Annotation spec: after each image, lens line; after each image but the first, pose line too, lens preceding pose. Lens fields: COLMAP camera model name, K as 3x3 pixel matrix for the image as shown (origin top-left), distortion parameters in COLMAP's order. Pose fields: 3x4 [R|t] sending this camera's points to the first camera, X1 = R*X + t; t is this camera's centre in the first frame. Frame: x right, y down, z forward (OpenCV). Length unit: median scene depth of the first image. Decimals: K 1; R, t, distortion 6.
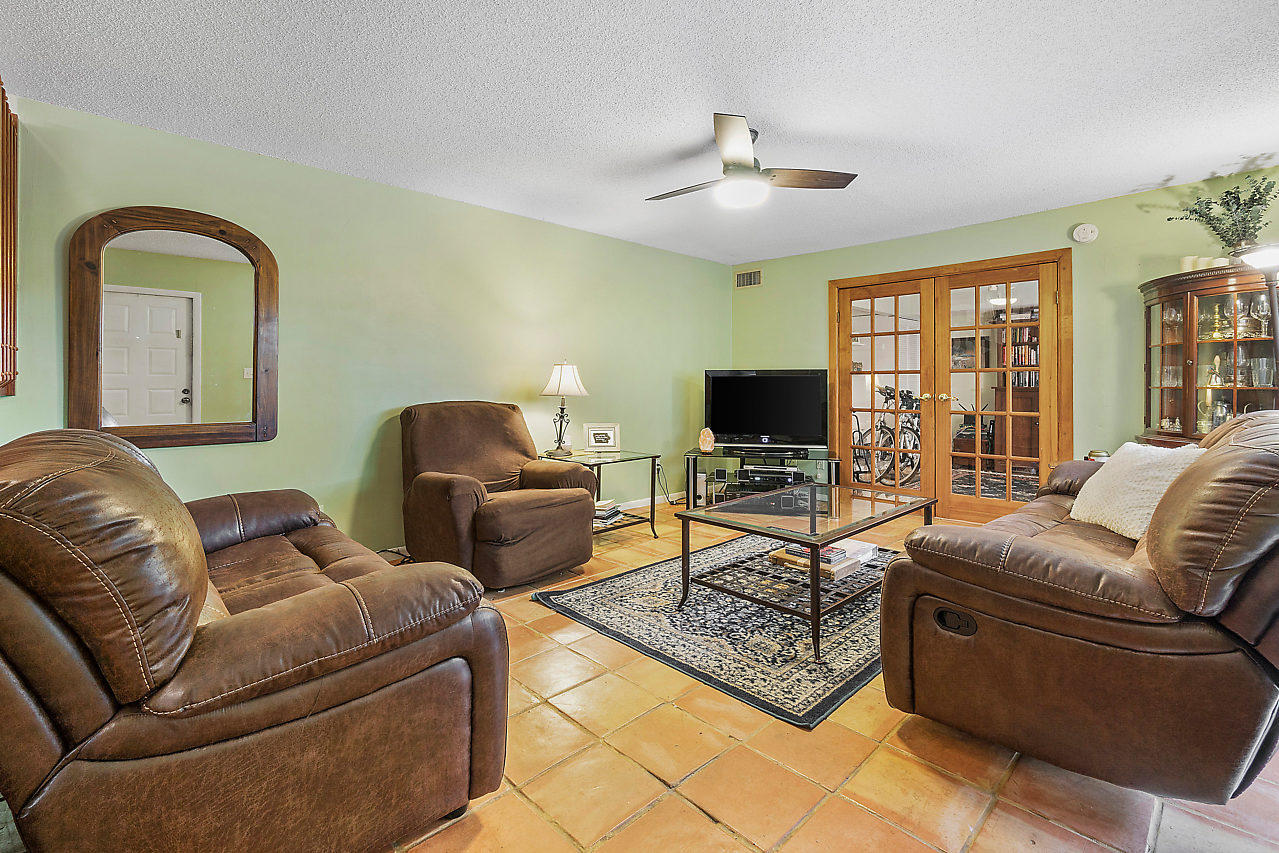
lens RADIAL K [[576.1, 0, 639.6], [0, 576.1, 401.2], [0, 0, 1]] dist [-0.003139, -0.000096]
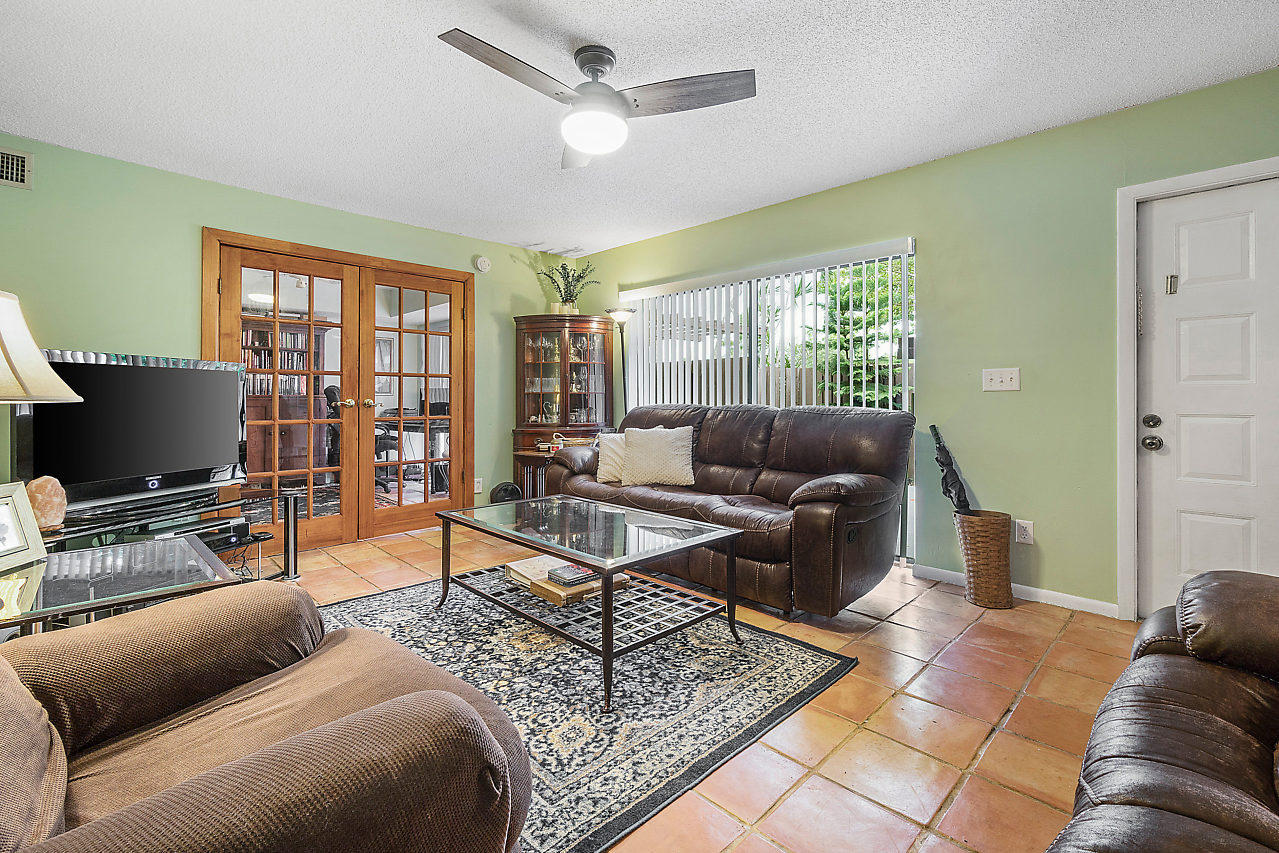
lens RADIAL K [[576.1, 0, 639.6], [0, 576.1, 401.2], [0, 0, 1]] dist [-0.003139, -0.000096]
pose [[-0.017425, -0.002221, 0.999846, -0.605513], [0.028681, 0.999585, 0.002721, 0.000045], [-0.999437, 0.028724, -0.017354, 0.964930]]
